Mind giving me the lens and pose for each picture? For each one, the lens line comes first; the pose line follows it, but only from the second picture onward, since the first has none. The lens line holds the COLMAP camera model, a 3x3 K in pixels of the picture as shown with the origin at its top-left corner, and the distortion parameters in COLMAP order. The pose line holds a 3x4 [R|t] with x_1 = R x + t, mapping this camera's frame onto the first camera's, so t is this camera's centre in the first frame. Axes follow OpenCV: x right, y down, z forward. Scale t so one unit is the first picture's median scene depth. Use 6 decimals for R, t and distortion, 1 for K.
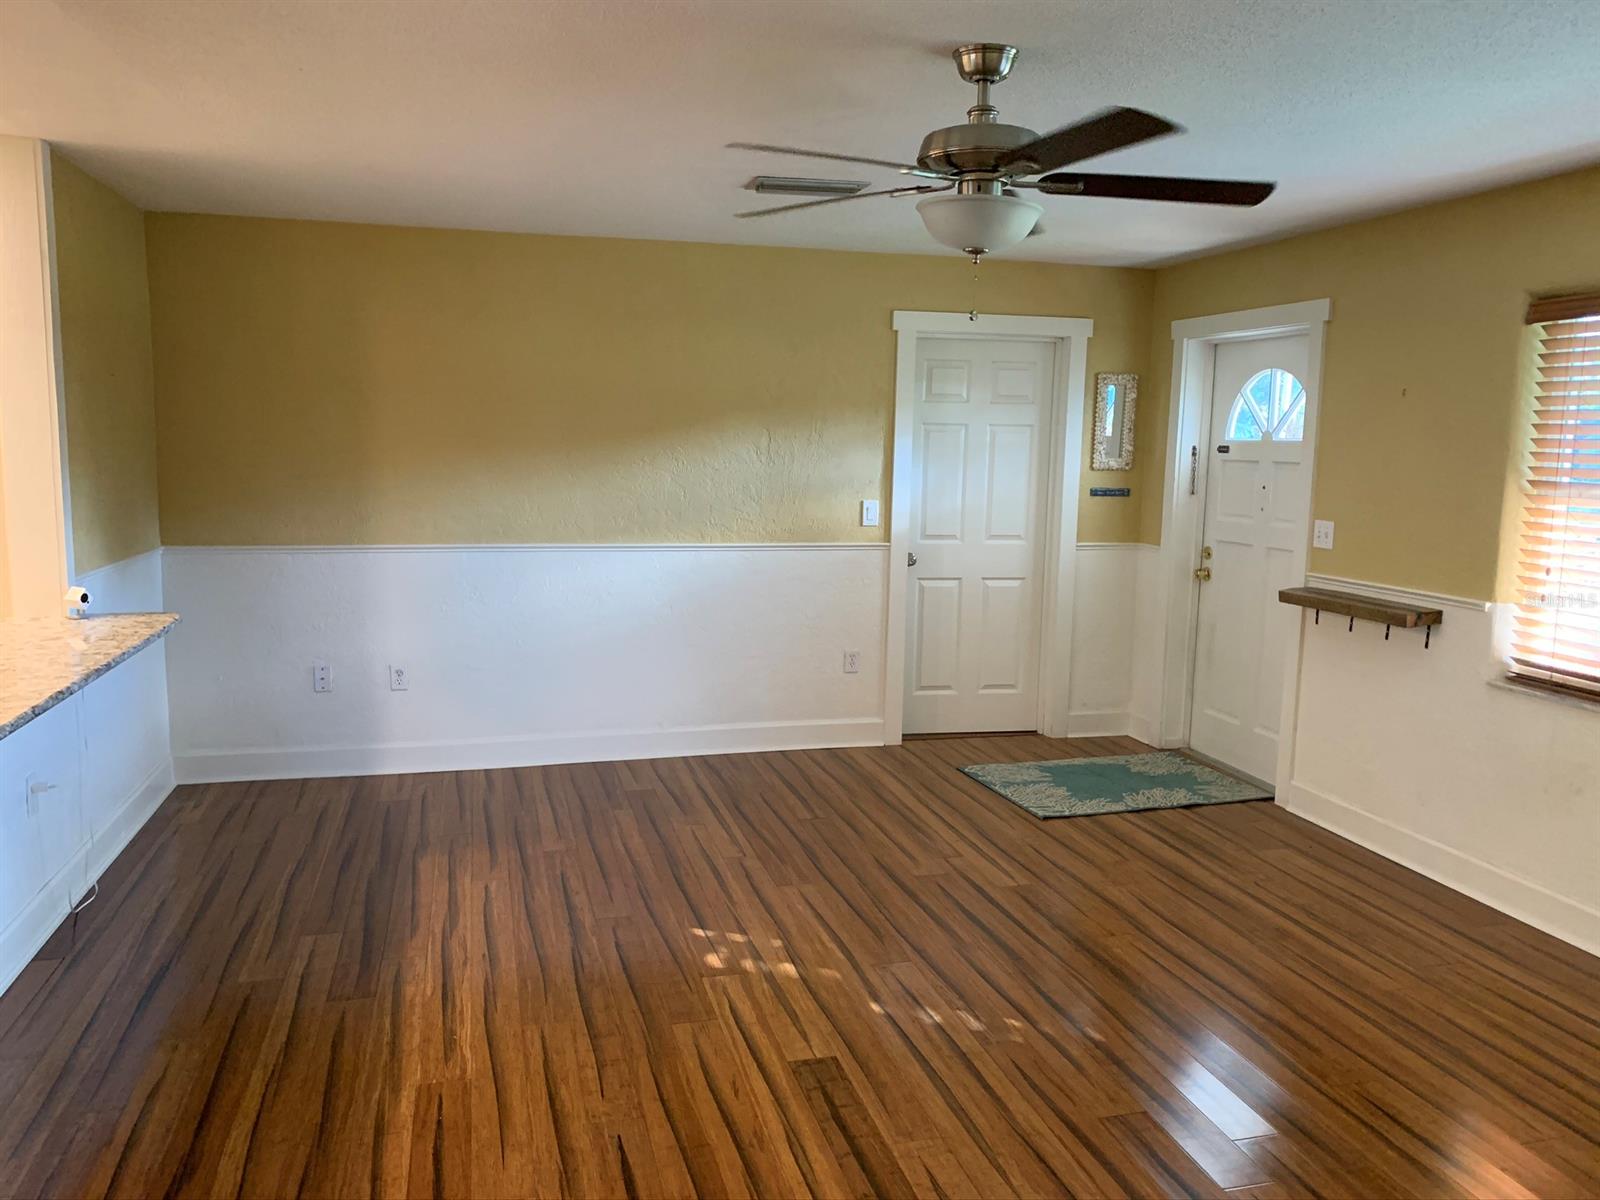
lens RADIAL K [[1221.1, 0, 807.3], [0, 1221.1, 585.3], [0, 0, 1]] dist [0.100965, -0.157692]
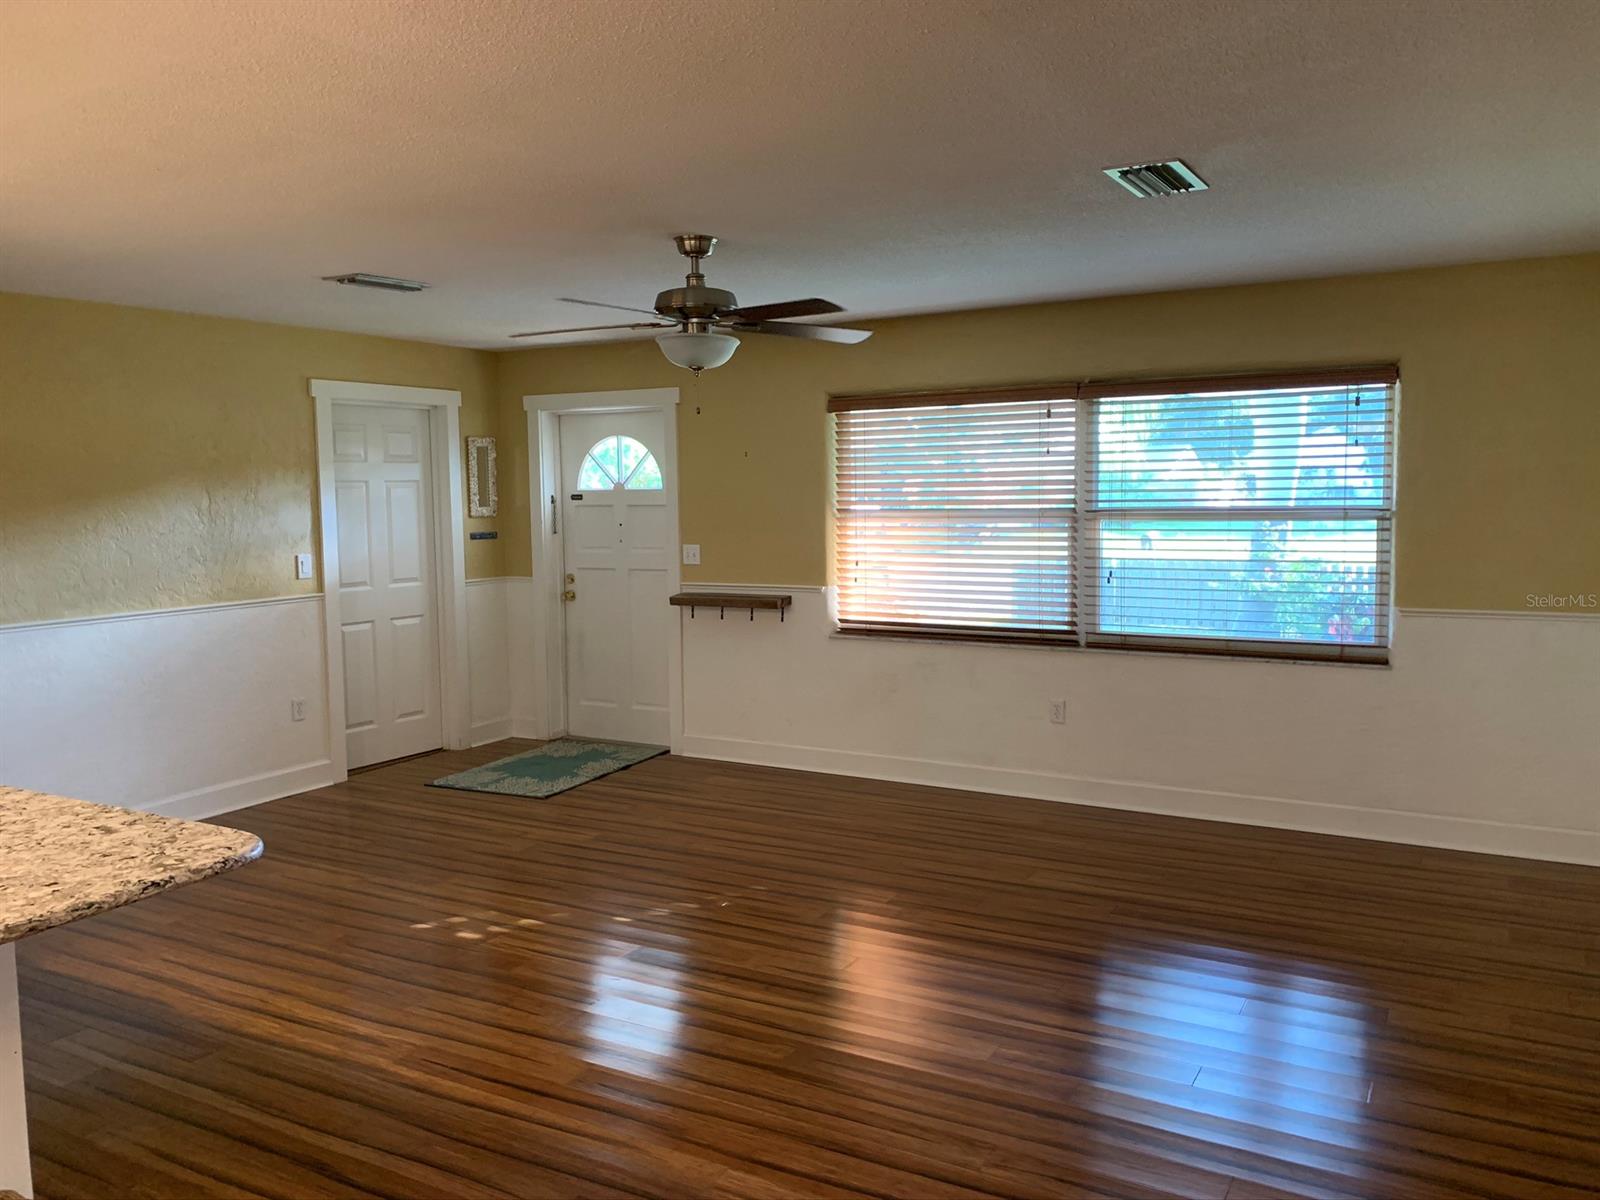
lens RADIAL K [[1221.1, 0, 807.3], [0, 1221.1, 585.3], [0, 0, 1]] dist [0.100965, -0.157692]
pose [[0.697028, -0.086773, 0.711775, -0.462216], [0.114370, 0.993396, 0.009104, -0.003435], [-0.707864, 0.075060, 0.702349, -0.067335]]
